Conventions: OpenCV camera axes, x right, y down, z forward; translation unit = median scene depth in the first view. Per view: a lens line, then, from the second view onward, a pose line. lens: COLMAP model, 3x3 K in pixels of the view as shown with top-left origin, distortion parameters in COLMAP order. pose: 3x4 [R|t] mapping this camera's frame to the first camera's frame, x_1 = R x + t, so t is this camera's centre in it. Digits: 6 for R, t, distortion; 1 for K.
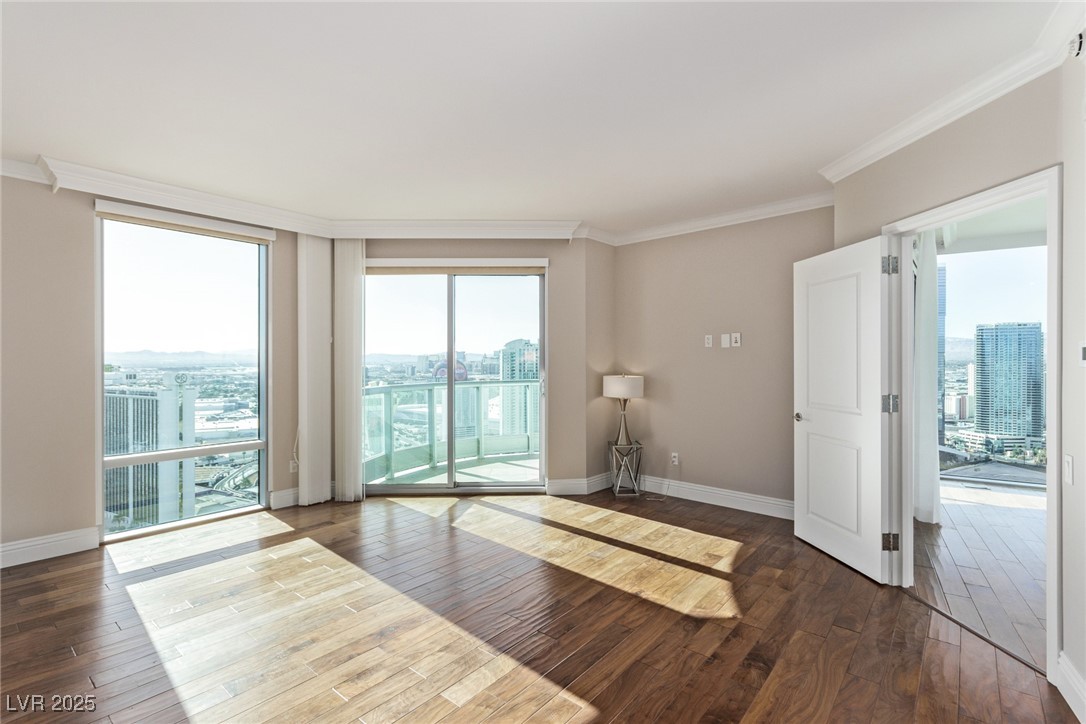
lens RADIAL K [[507.2, 0, 544.9], [0, 507.2, 361.0], [0, 0, 1]] dist [0.004704, 0.000738]
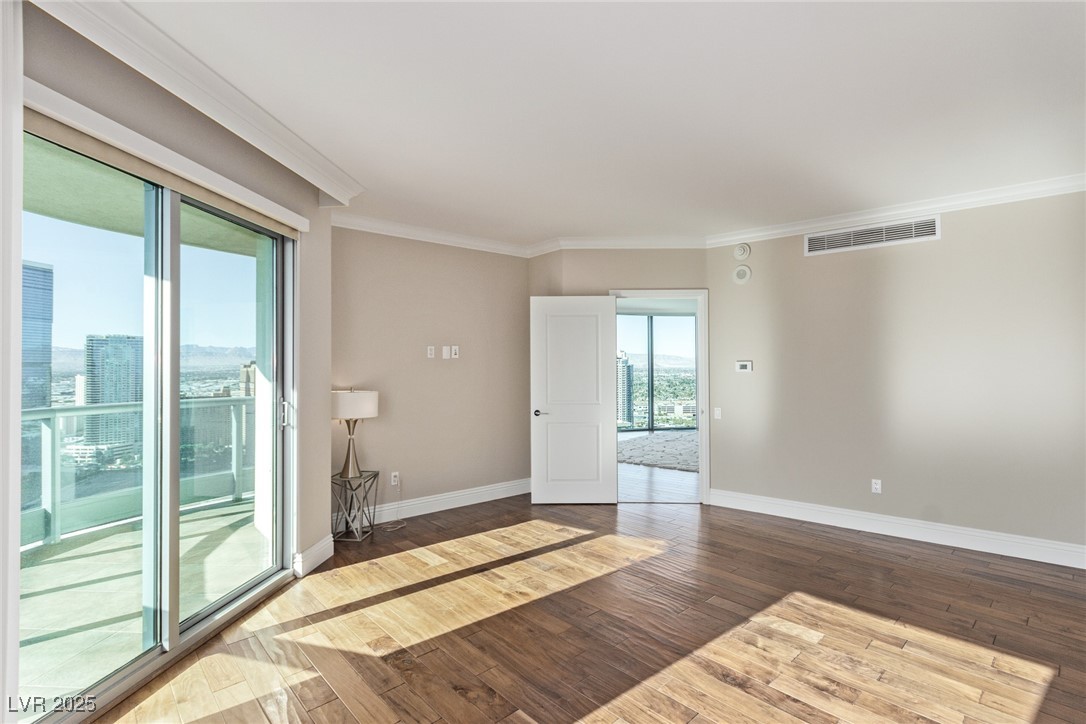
lens RADIAL K [[504.9, 0, 546.1], [0, 504.9, 358.3], [0, 0, 1]] dist [0.003981, 0.000226]
pose [[0.123654, 0.020665, 0.992110, -0.675322], [0.006187, 0.999748, -0.021595, -0.003617], [-0.992306, 0.008809, 0.123495, 0.668306]]
